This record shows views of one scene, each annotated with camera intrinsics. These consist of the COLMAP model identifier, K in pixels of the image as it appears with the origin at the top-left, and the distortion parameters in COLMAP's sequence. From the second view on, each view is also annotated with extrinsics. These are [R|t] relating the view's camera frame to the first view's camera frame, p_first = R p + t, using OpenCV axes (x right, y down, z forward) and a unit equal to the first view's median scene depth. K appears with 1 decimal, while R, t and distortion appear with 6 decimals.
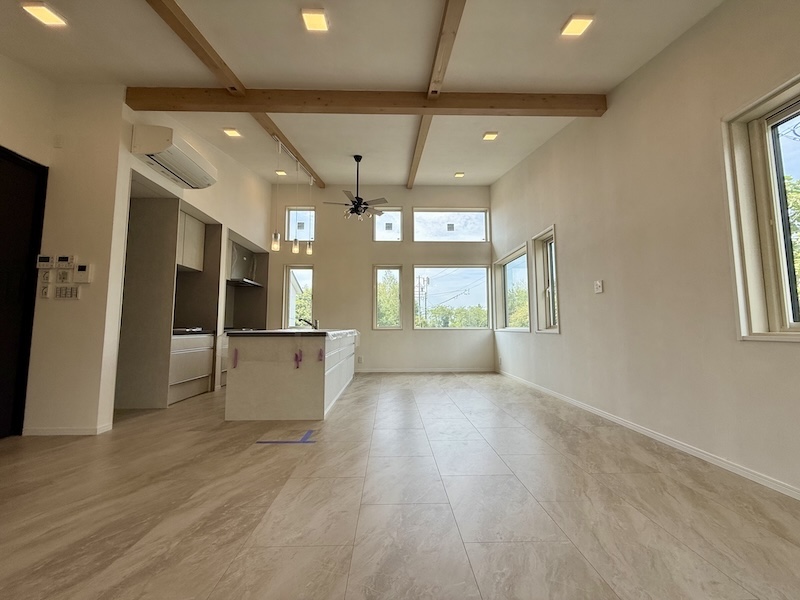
lens RADIAL K [[319.9, 0, 398.3], [0, 319.9, 298.8], [0, 0, 1]] dist [0.000118, 0.000426]
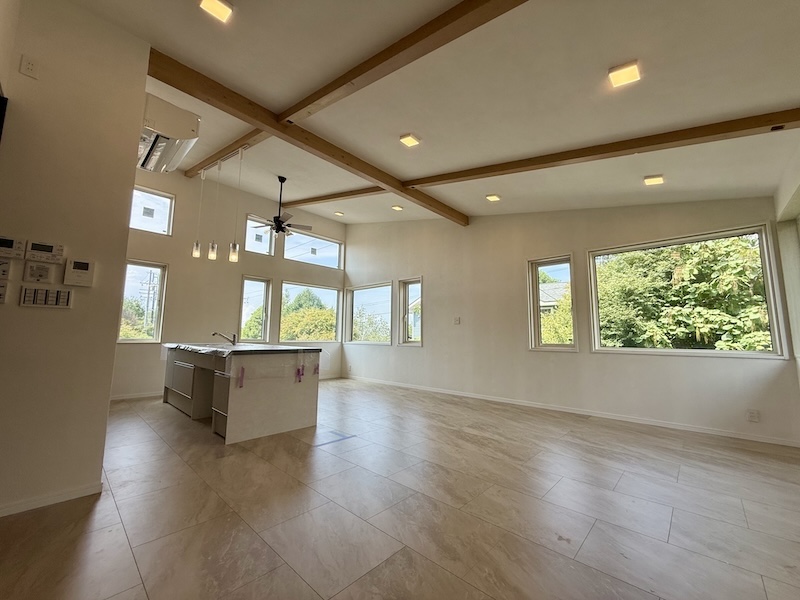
lens RADIAL K [[319.9, 0, 398.3], [0, 319.9, 298.8], [0, 0, 1]] dist [0.000118, 0.000426]
pose [[0.700637, 0.094459, 0.707238, -0.606308], [-0.075657, 0.995446, -0.058001, -0.020760], [-0.709496, -0.012870, 0.704592, -0.011108]]
